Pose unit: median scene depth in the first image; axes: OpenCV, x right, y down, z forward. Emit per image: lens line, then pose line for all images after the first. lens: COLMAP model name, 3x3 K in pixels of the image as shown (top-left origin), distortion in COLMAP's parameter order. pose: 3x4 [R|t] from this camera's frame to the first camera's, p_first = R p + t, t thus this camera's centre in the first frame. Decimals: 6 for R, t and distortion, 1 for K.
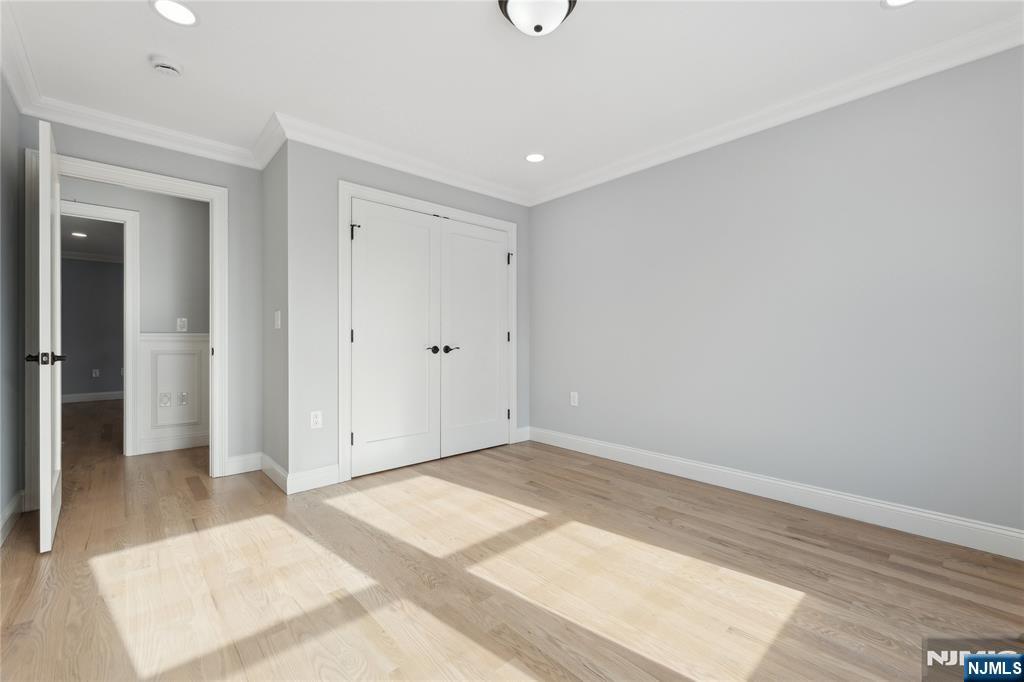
lens RADIAL K [[434.1, 0, 509.7], [0, 434.1, 335.4], [0, 0, 1]] dist [0.004312, 0.000122]
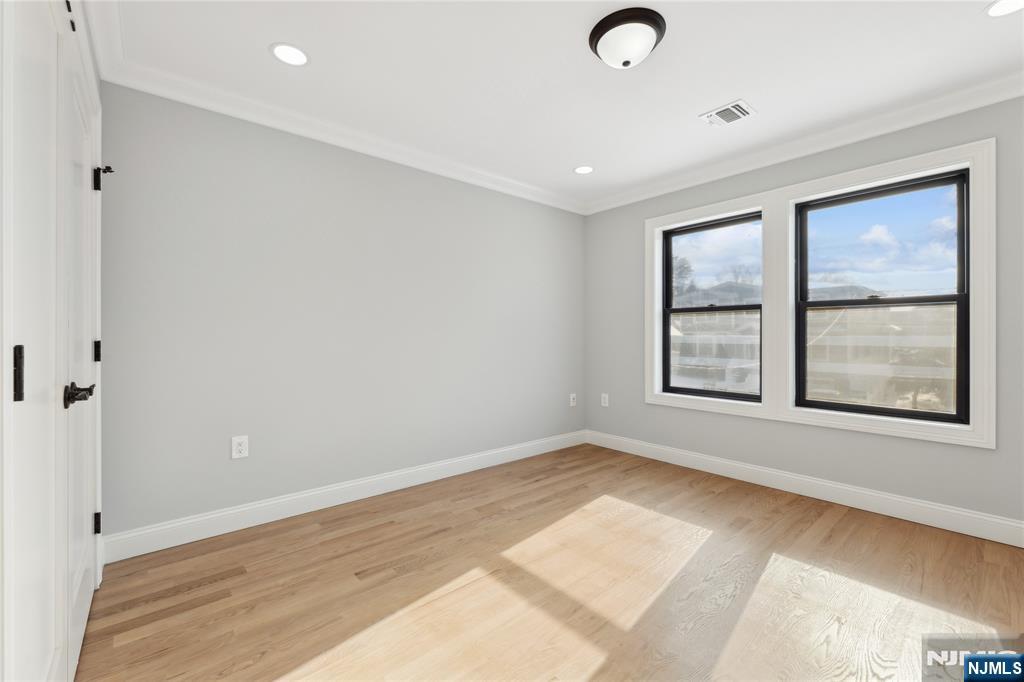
lens RADIAL K [[434.1, 0, 509.7], [0, 434.1, 335.4], [0, 0, 1]] dist [0.004312, 0.000122]
pose [[0.010792, 0.005325, 0.999928, -0.723706], [-0.010222, 0.999934, -0.005215, -0.021363], [-0.999890, -0.010165, 0.010845, 0.929469]]
